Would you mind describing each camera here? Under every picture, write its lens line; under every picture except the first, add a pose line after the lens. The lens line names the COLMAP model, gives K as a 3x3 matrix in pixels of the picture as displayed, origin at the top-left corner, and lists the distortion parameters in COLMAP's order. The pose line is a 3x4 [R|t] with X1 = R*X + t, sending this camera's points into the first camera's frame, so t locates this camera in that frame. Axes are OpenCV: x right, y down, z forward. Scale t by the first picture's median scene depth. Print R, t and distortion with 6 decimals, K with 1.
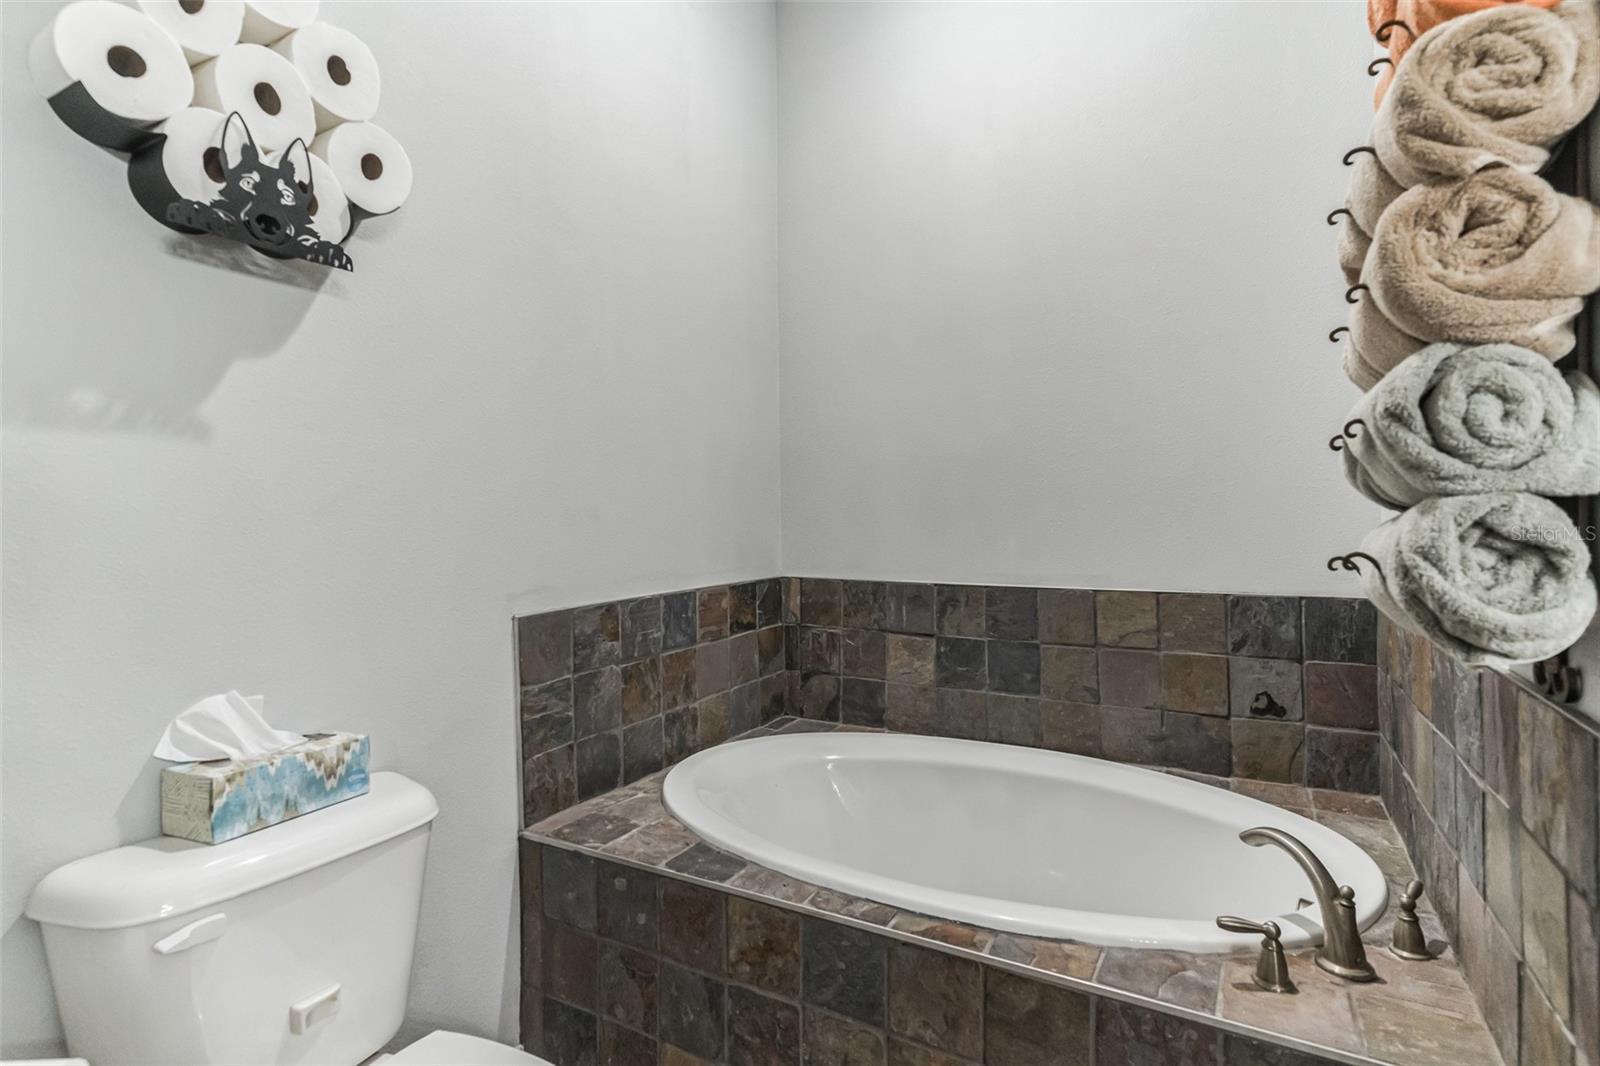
lens RADIAL K [[786.6, 0, 794.9], [0, 786.6, 531.1], [0, 0, 1]] dist [0.005043, -0.000400]
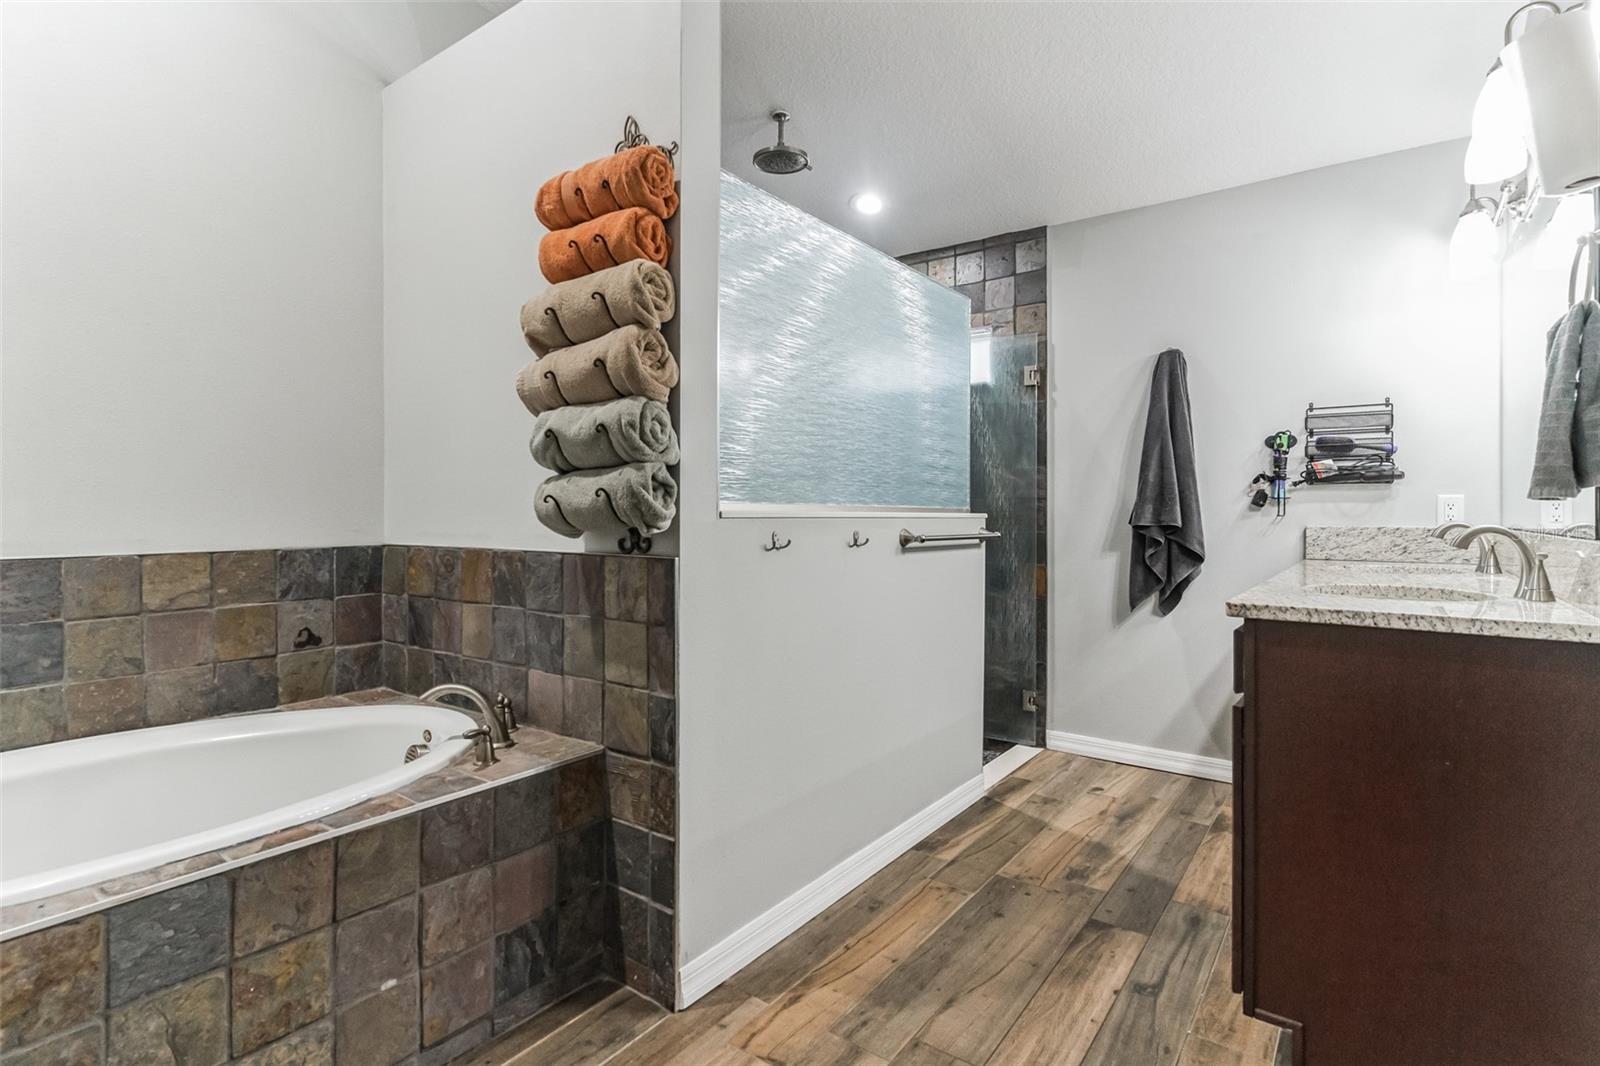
lens RADIAL K [[786.6, 0, 794.9], [0, 786.6, 531.1], [0, 0, 1]] dist [0.005043, -0.000400]
pose [[0.122984, -0.017174, 0.992260, -0.521535], [0.015617, 0.999760, 0.015369, 0.047919], [-0.992286, 0.013606, 0.123223, 0.095681]]
